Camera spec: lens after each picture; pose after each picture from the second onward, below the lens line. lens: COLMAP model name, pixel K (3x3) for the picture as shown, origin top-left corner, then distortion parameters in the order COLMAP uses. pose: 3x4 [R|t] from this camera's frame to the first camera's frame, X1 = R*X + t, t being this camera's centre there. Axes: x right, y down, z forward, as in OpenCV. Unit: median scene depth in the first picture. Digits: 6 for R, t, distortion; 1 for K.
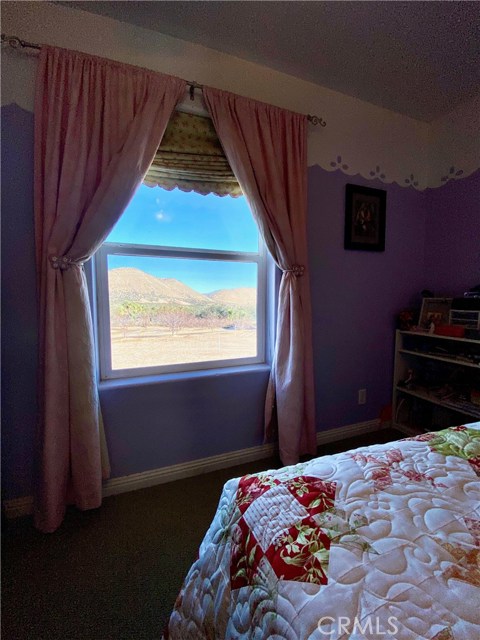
lens RADIAL K [[259.2, 0, 241.8], [0, 259.2, 318.7], [0, 0, 1]] dist [0.002512, -0.000398]
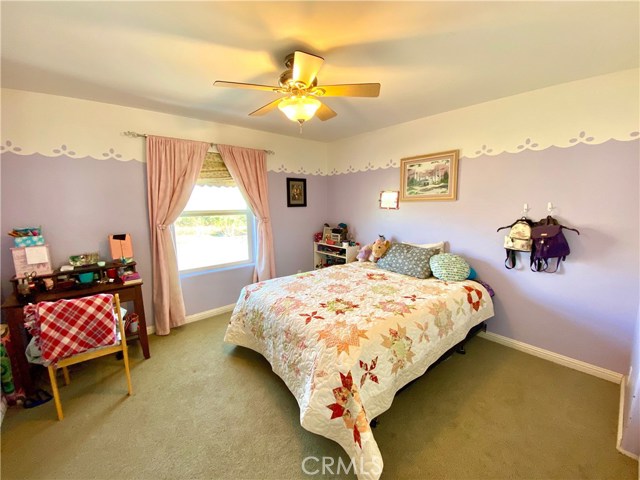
lens RADIAL K [[259.2, 0, 322.2], [0, 259.2, 243.3], [0, 0, 1]] dist [0.002512, -0.000398]
pose [[0.942332, -0.058029, 0.329610, -0.068990], [0.030979, 0.995749, 0.086740, -0.160647], [-0.333242, -0.071527, 0.940124, -1.269421]]
